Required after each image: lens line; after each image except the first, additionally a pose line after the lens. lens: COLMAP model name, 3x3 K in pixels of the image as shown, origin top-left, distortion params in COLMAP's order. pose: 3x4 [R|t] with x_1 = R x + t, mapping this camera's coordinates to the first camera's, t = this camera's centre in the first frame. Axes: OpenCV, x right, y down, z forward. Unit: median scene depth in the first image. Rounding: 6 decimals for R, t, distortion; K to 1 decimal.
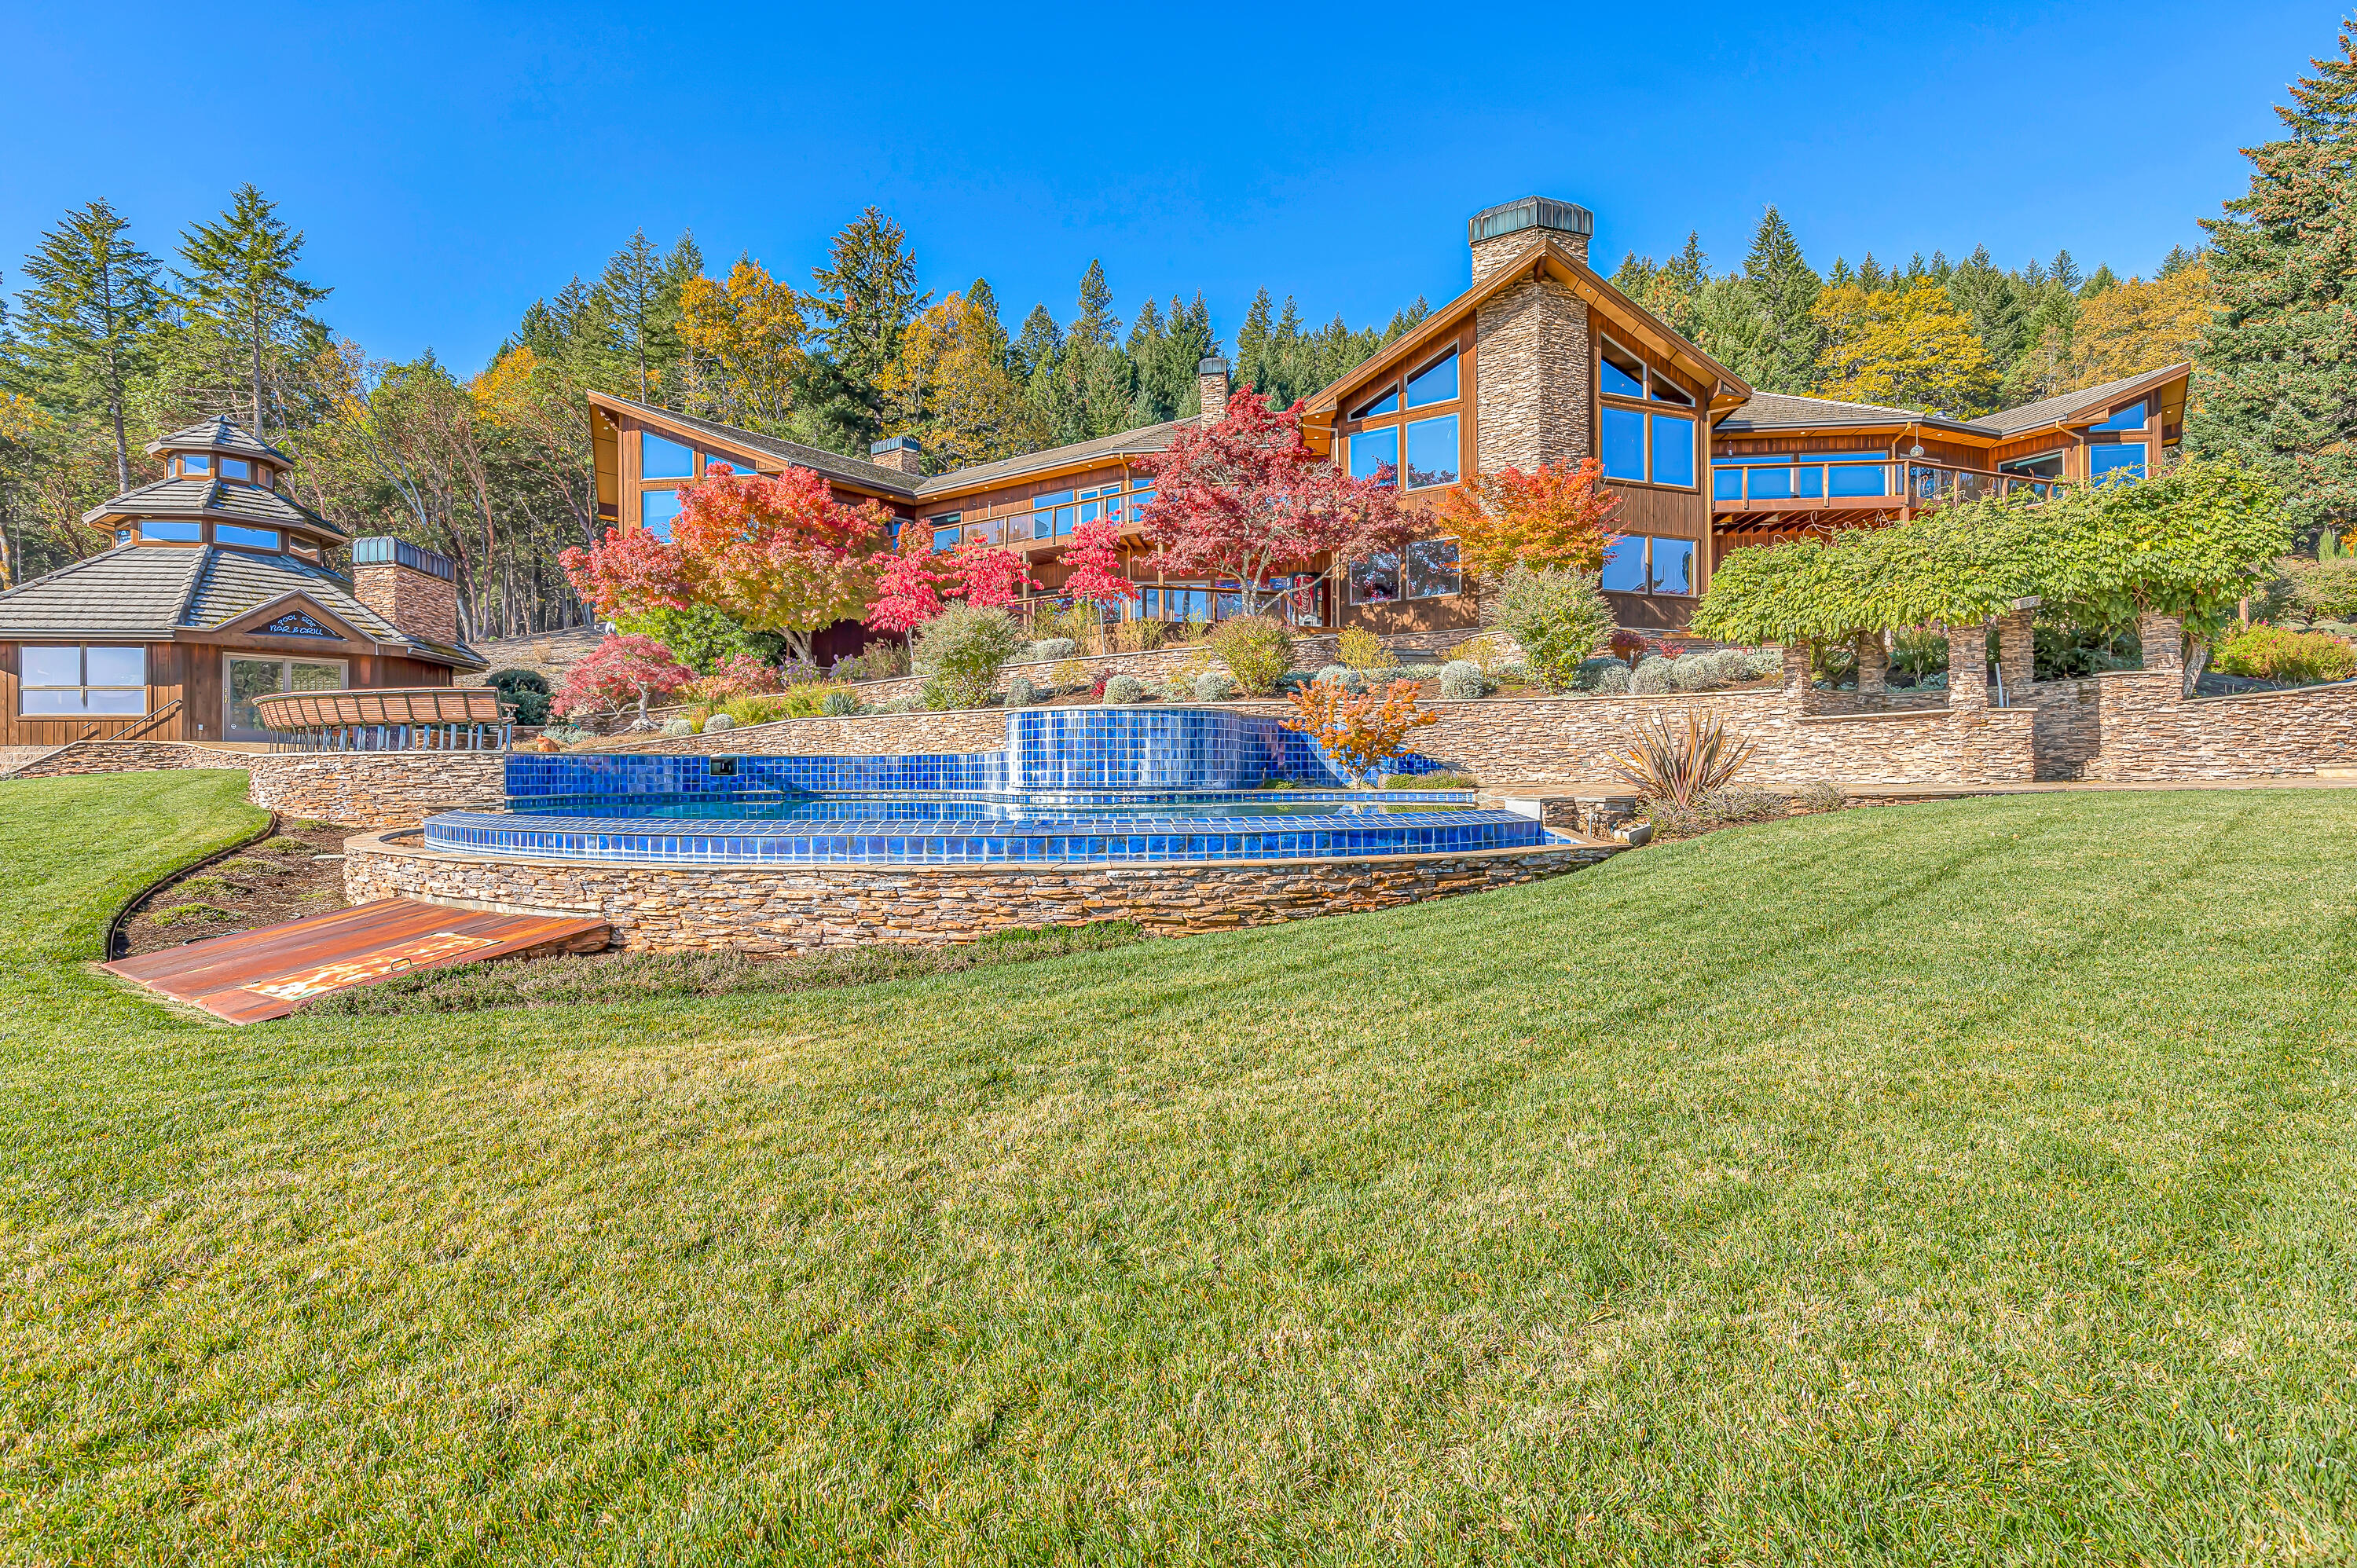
lens RADIAL K [[1169.4, 0, 1170.3], [0, 1169.4, 778.4], [0, 0, 1]] dist [0.001350, -0.000789]
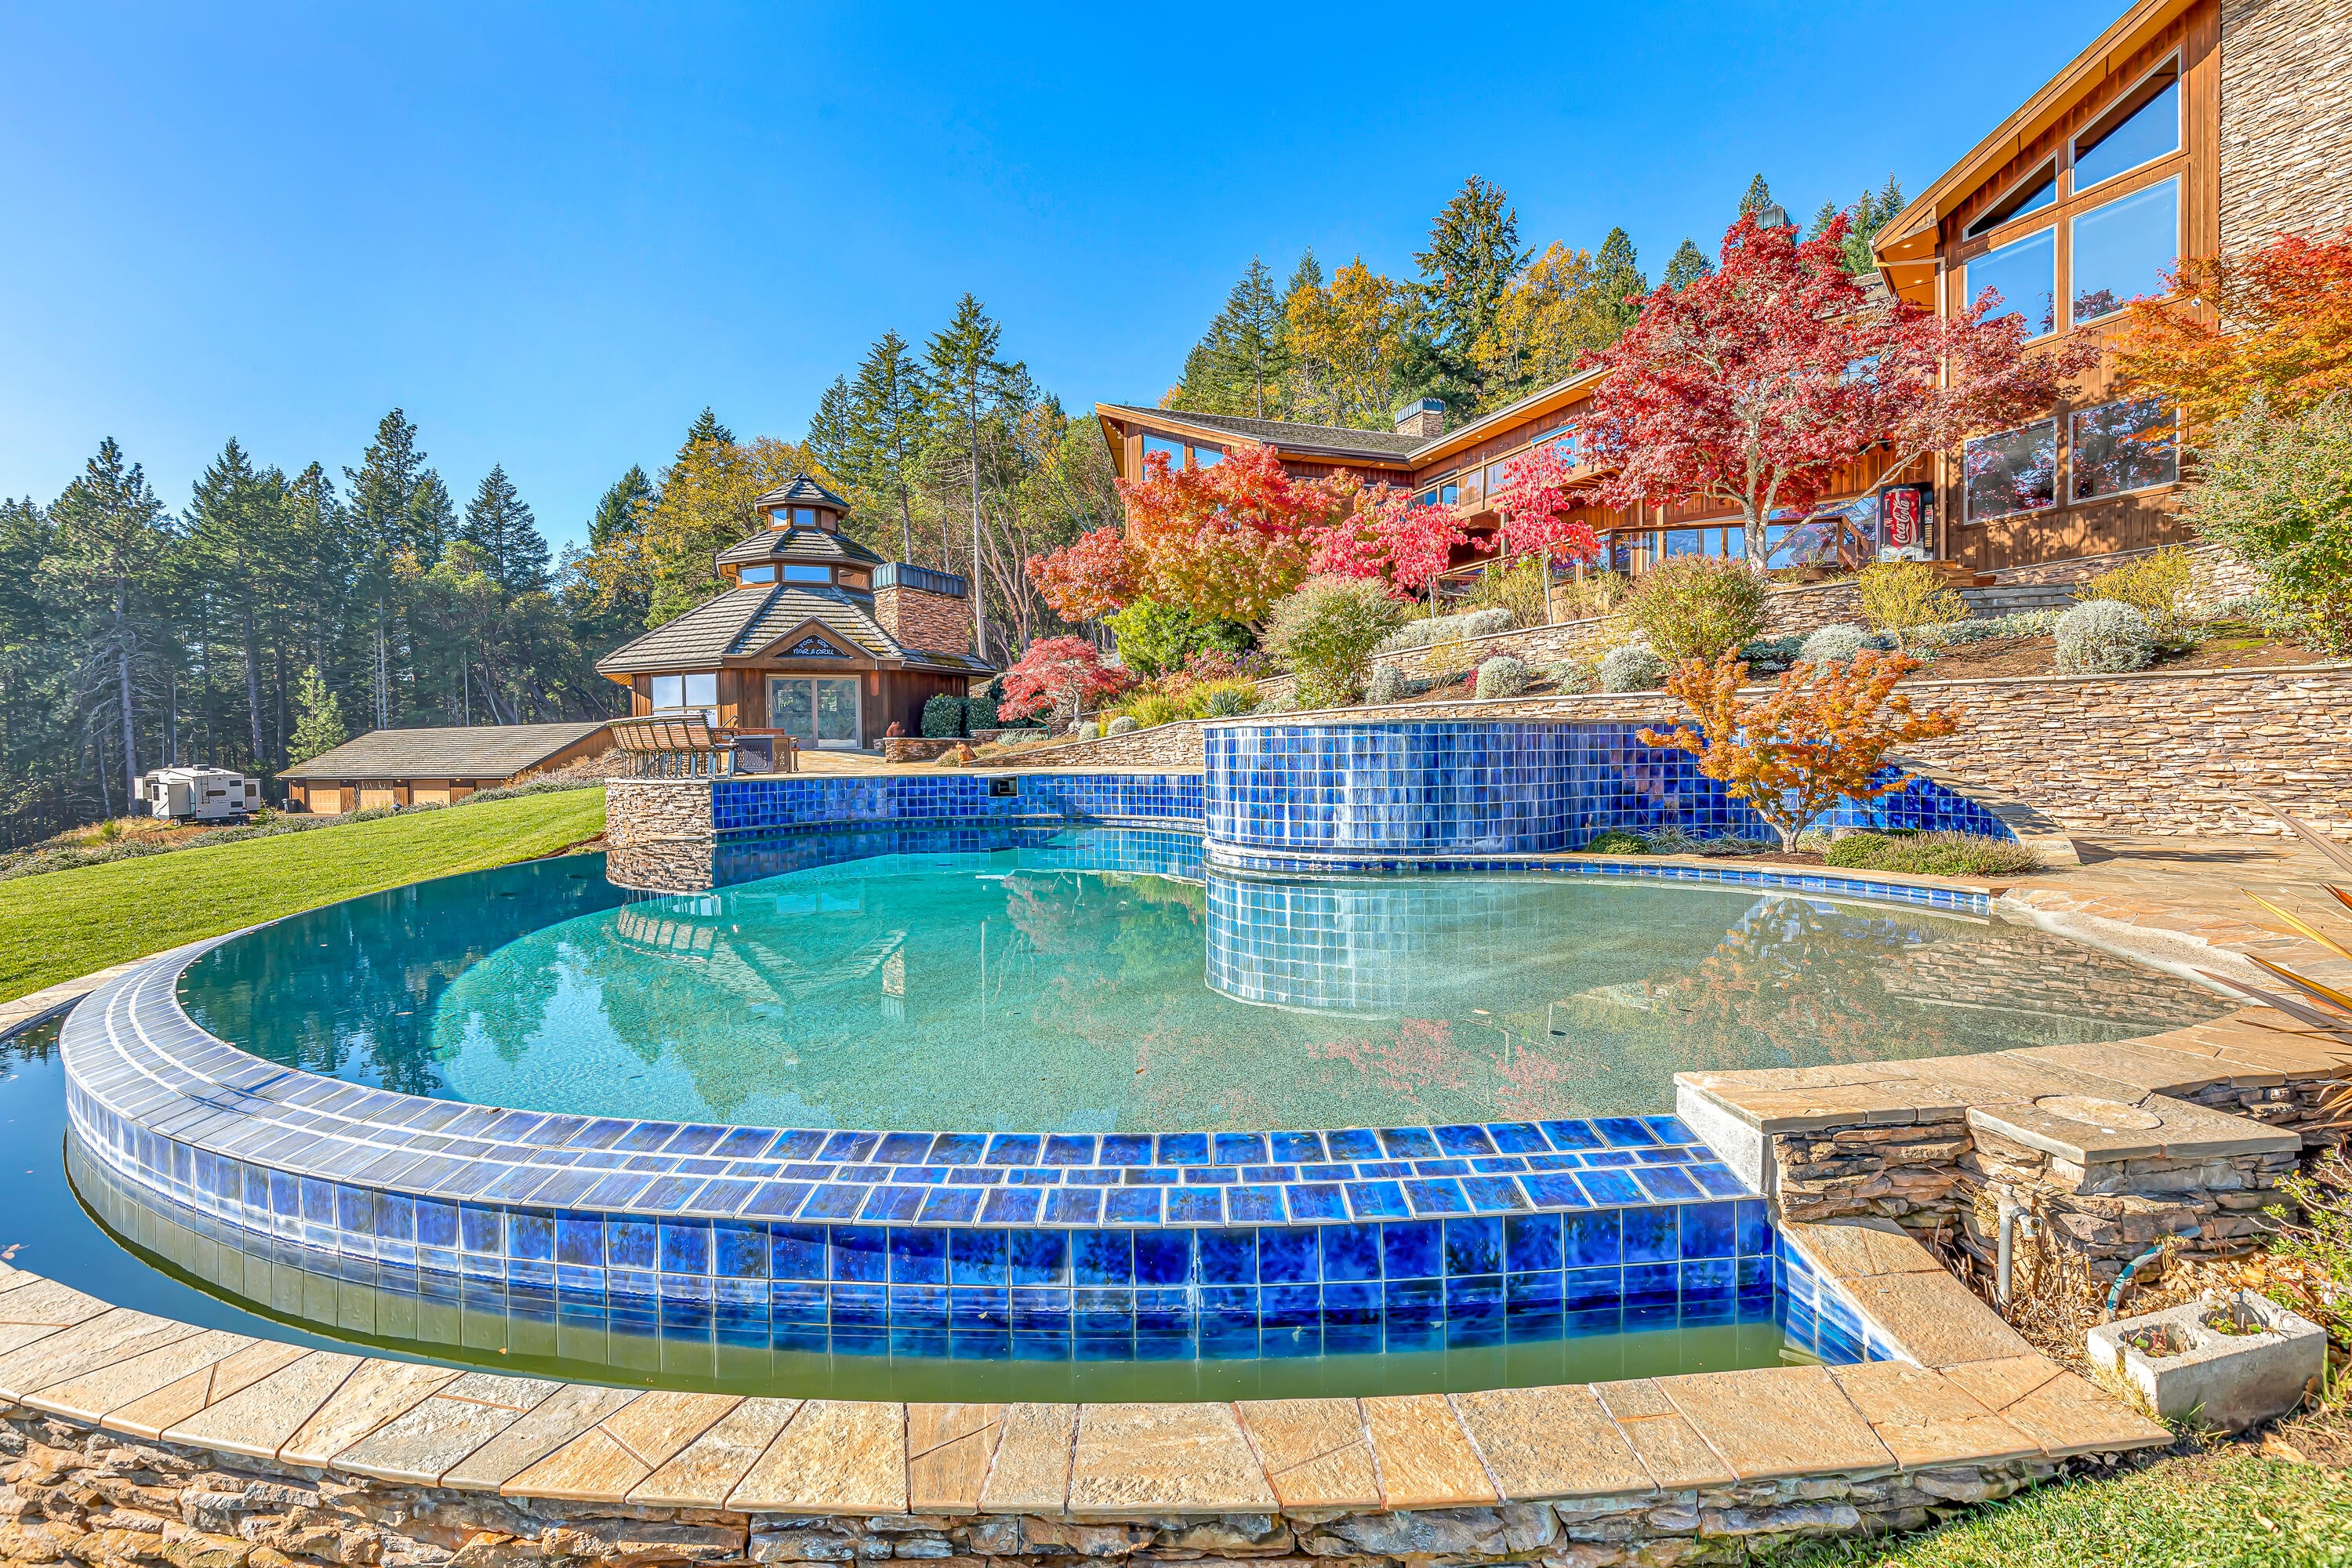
lens RADIAL K [[1095.3, 0, 1181.6], [0, 1095.3, 779.0], [0, 0, 1]] dist [0.002153, -0.000556]
pose [[0.843566, 0.009501, -0.536941, 0.135408], [0.005386, 0.999644, 0.026149, -0.028169], [0.536998, -0.024950, 0.843215, 0.284904]]
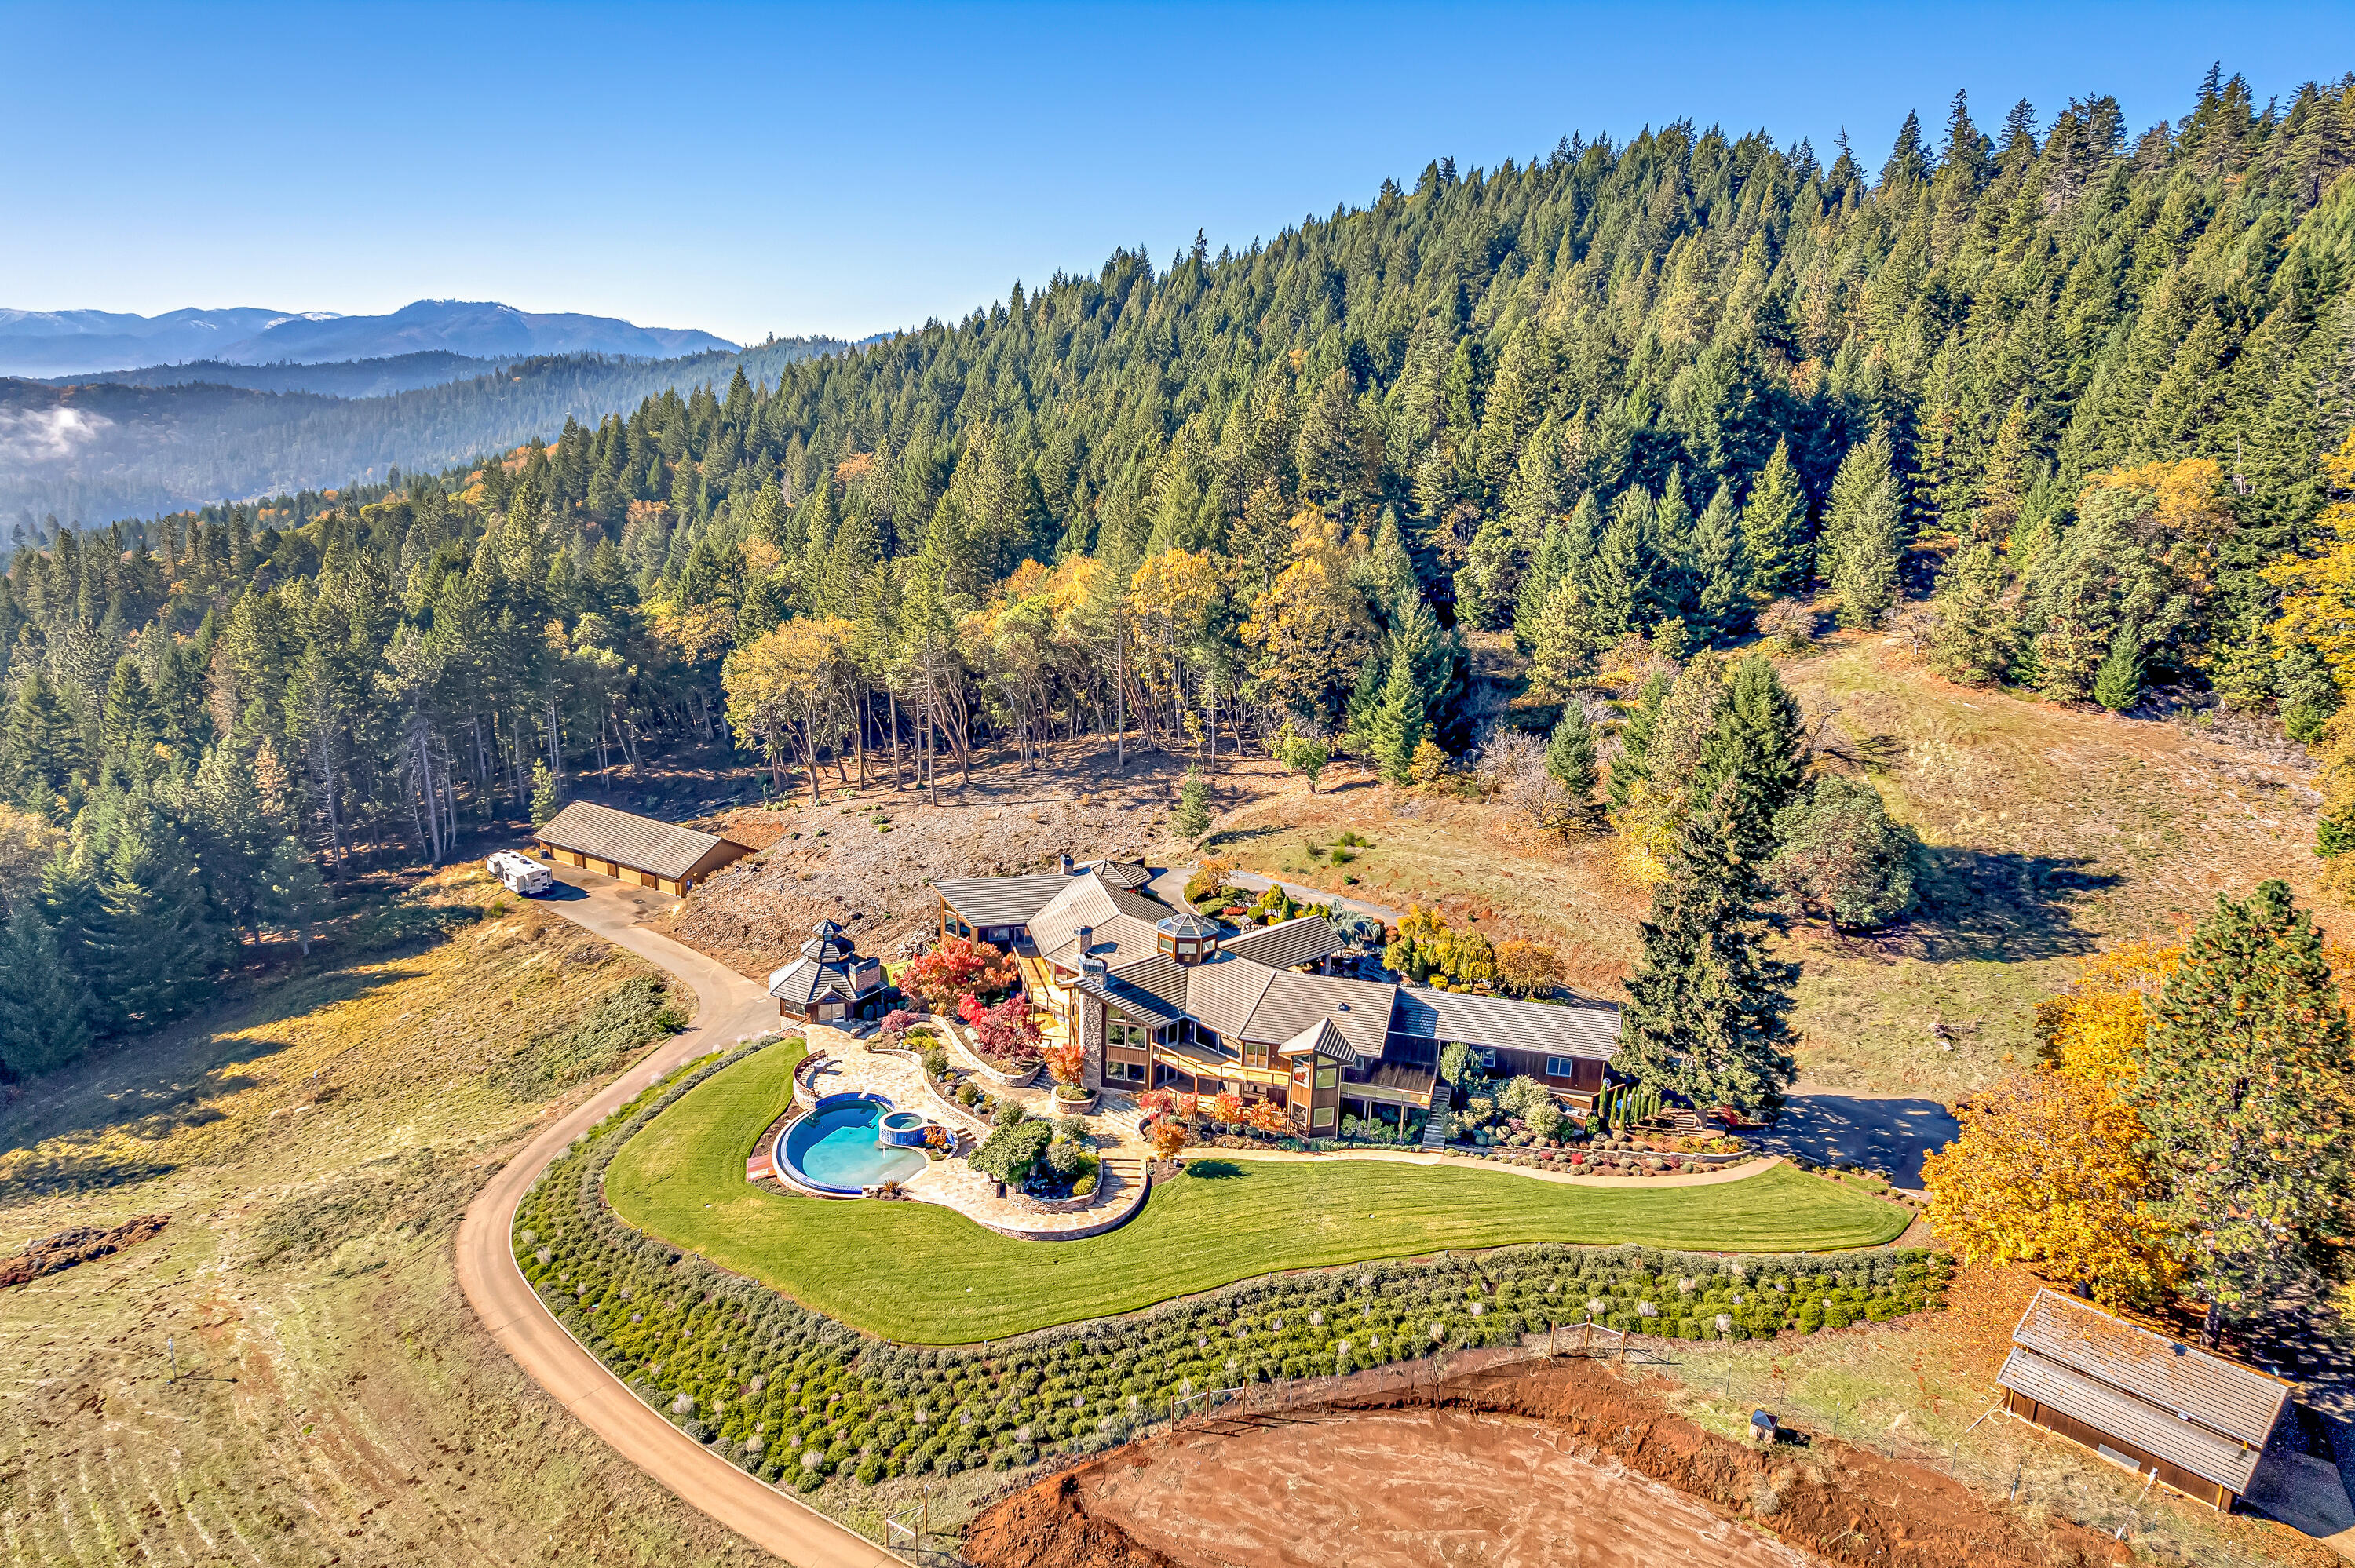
lens RADIAL K [[1546.9, 0, 1187.6], [0, 1546.9, 798.1], [0, 0, 1]] dist [-0.064884, 0.037570]
pose [[0.778129, 0.185970, -0.599942, 3.175525], [-0.032632, 0.965842, 0.257067, -2.154651], [0.627256, -0.180454, 0.757619, -2.057549]]
